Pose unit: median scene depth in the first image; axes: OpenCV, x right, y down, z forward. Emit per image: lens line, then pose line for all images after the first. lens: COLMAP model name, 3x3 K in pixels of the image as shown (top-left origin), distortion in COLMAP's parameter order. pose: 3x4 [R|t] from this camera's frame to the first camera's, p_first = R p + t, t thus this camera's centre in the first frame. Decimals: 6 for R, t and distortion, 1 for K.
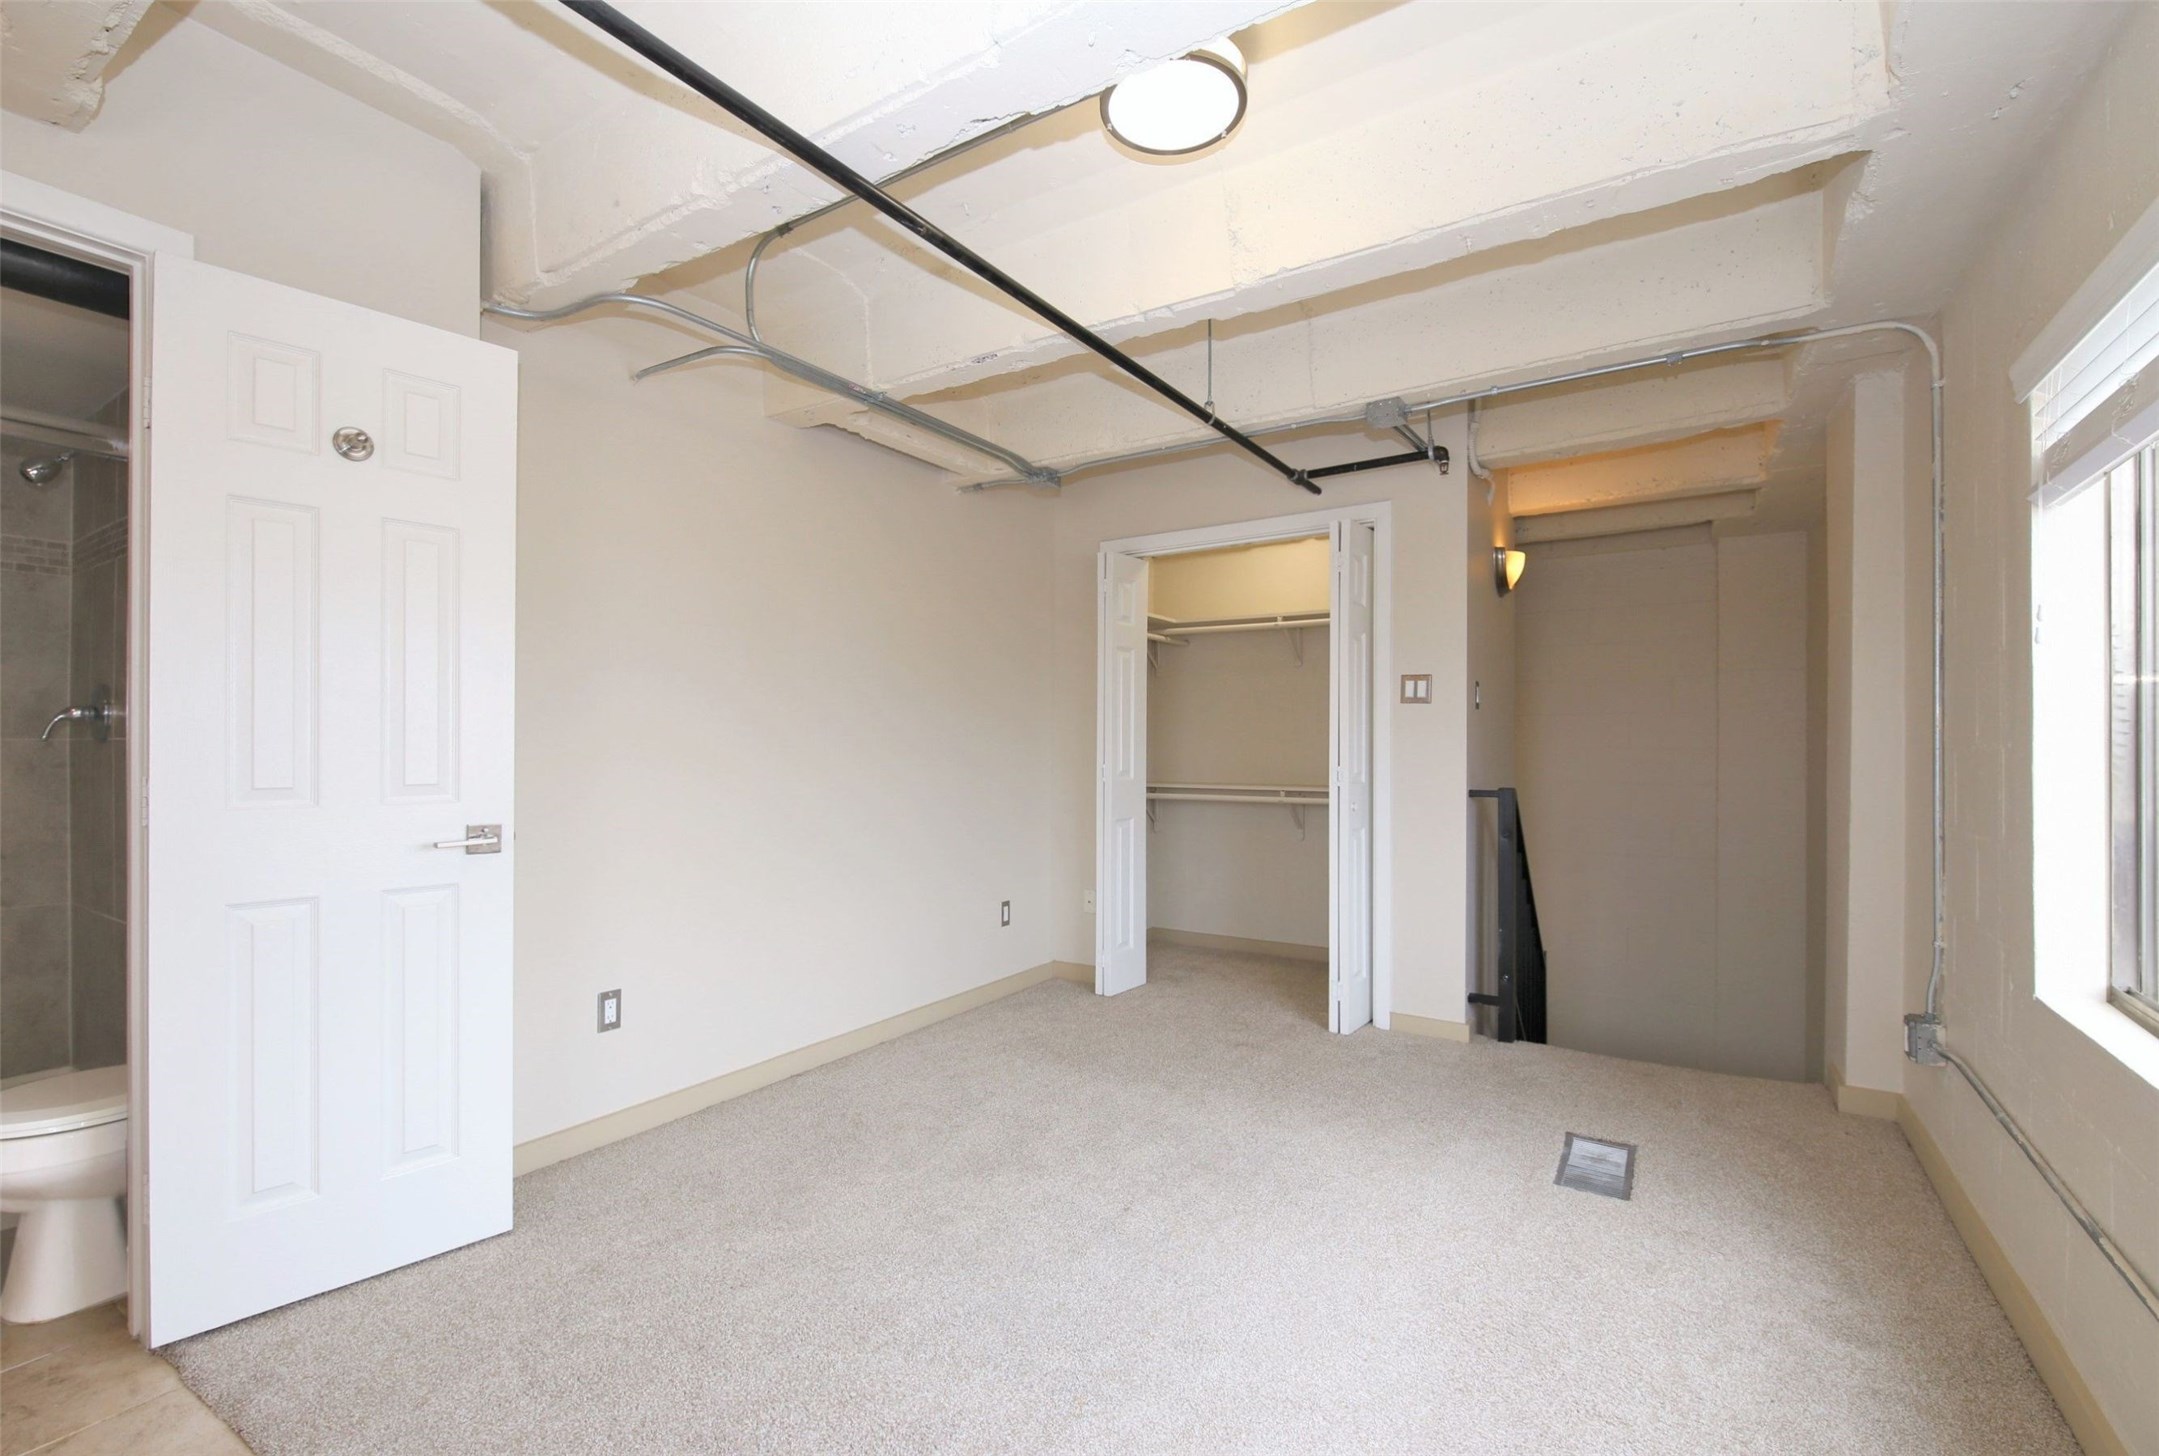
lens RADIAL K [[964.1, 0, 1076.1], [0, 964.1, 738.9], [0, 0, 1]] dist [-0.018017, -0.000552]
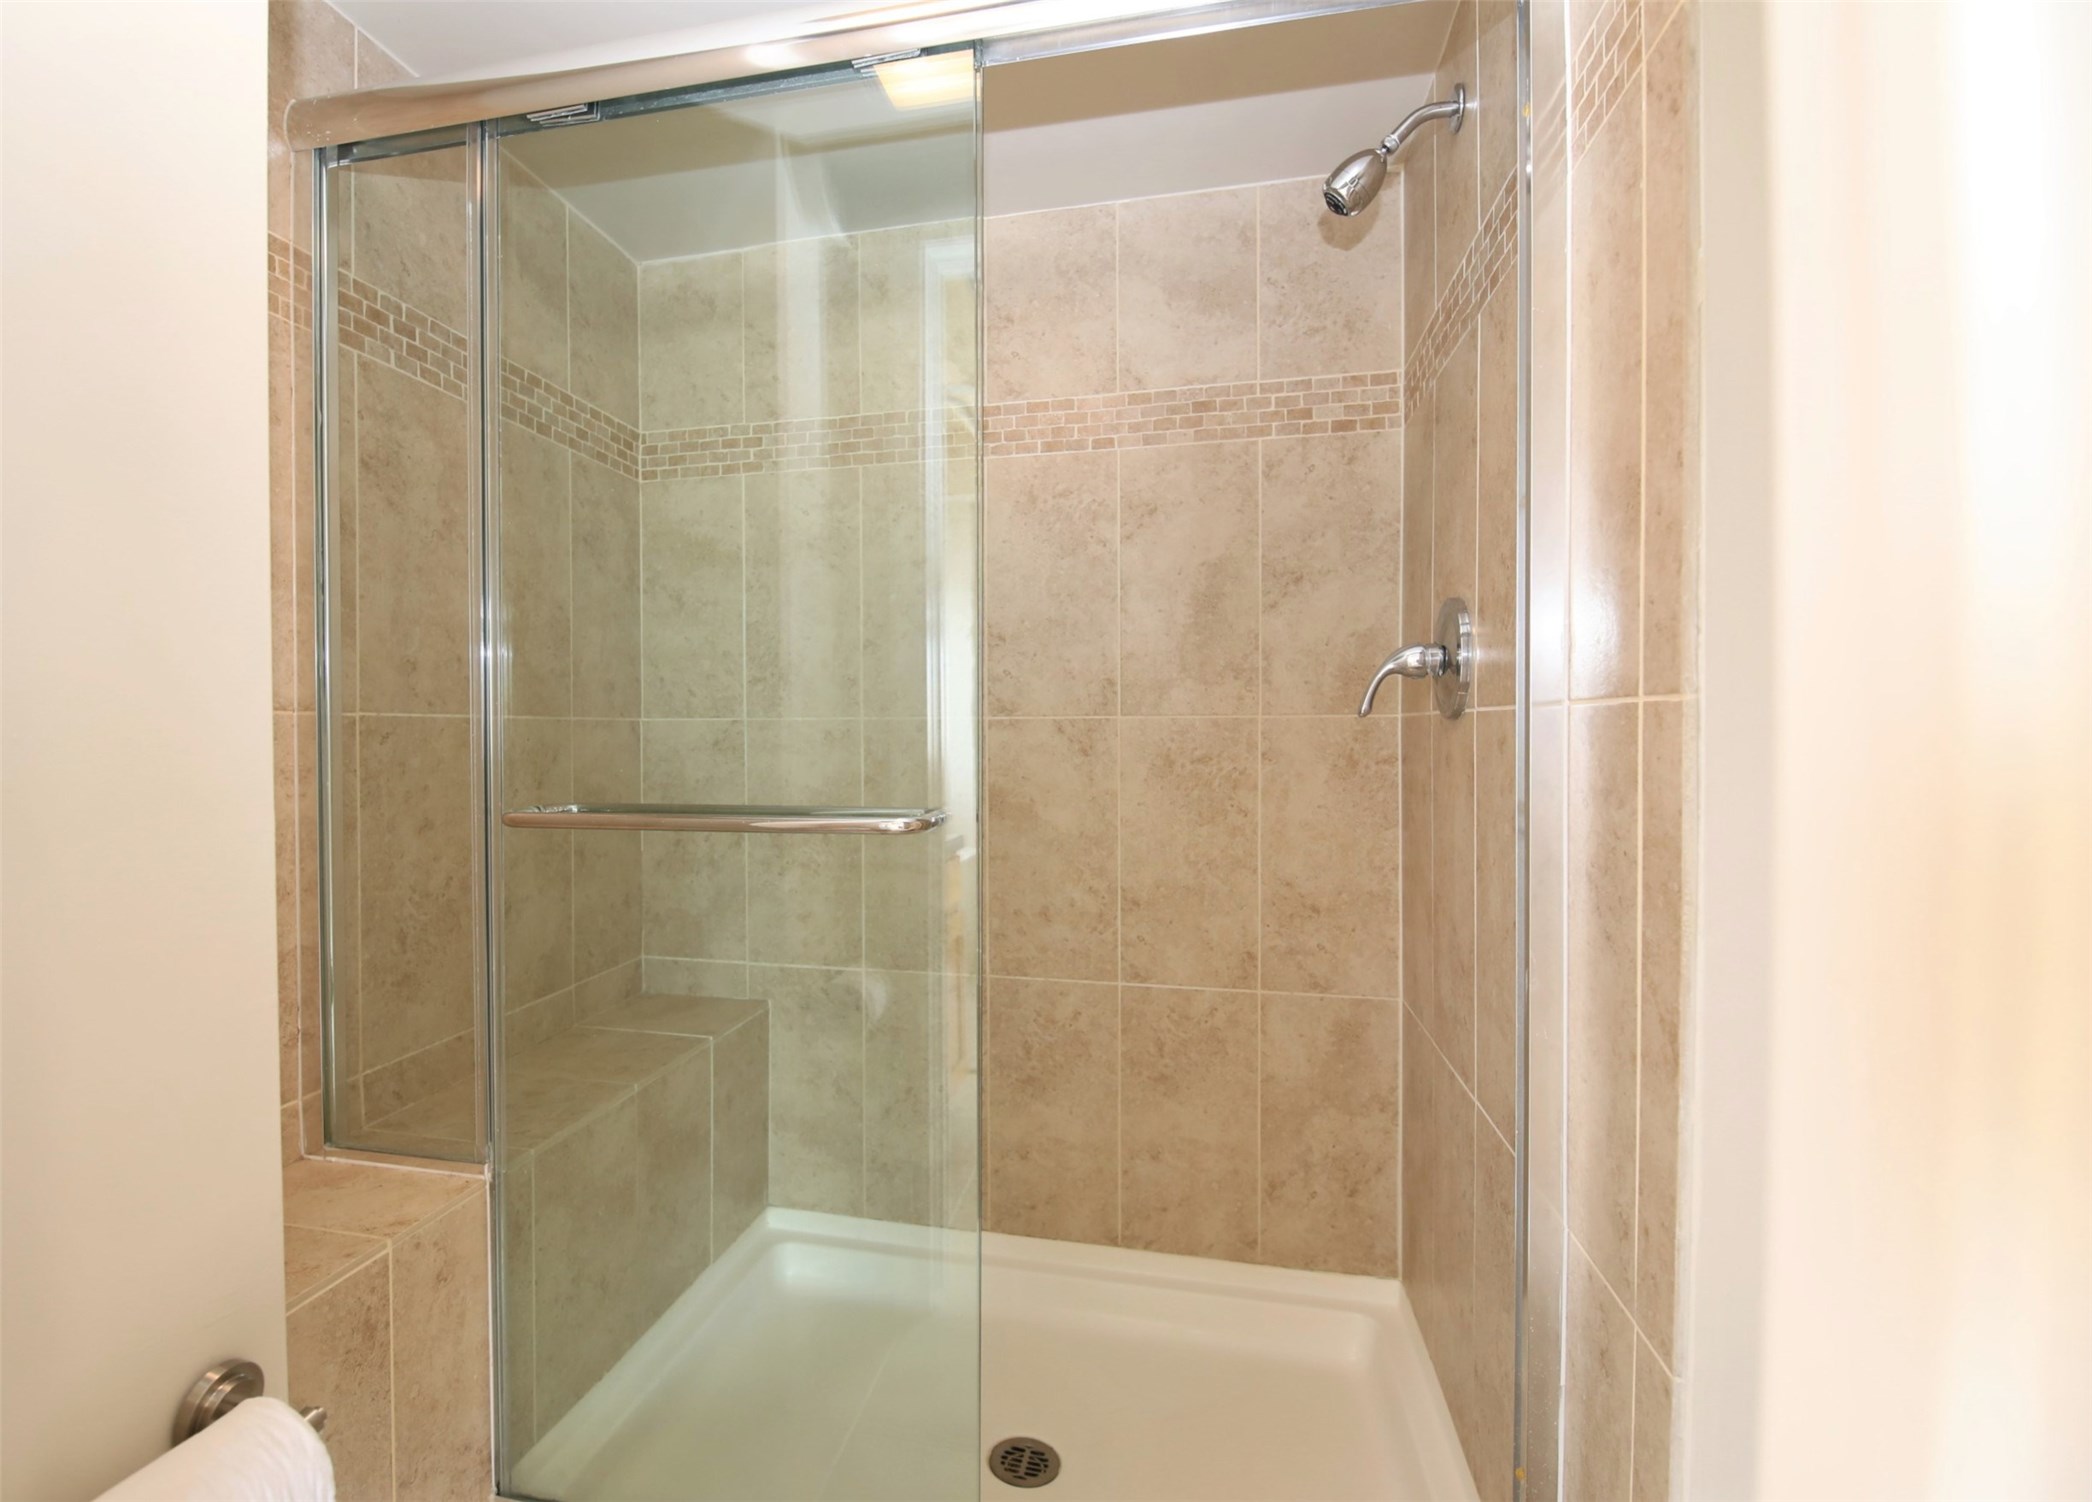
lens RADIAL K [[905.0, 0, 1039.7], [0, 905.0, 738.4], [0, 0, 1]] dist [-0.000220, -0.000024]
pose [[0.362352, 0.012916, -0.931952, -0.647697], [0.006219, 0.999848, 0.016275, 0.004213], [0.932021, -0.011693, 0.362217, 0.608792]]
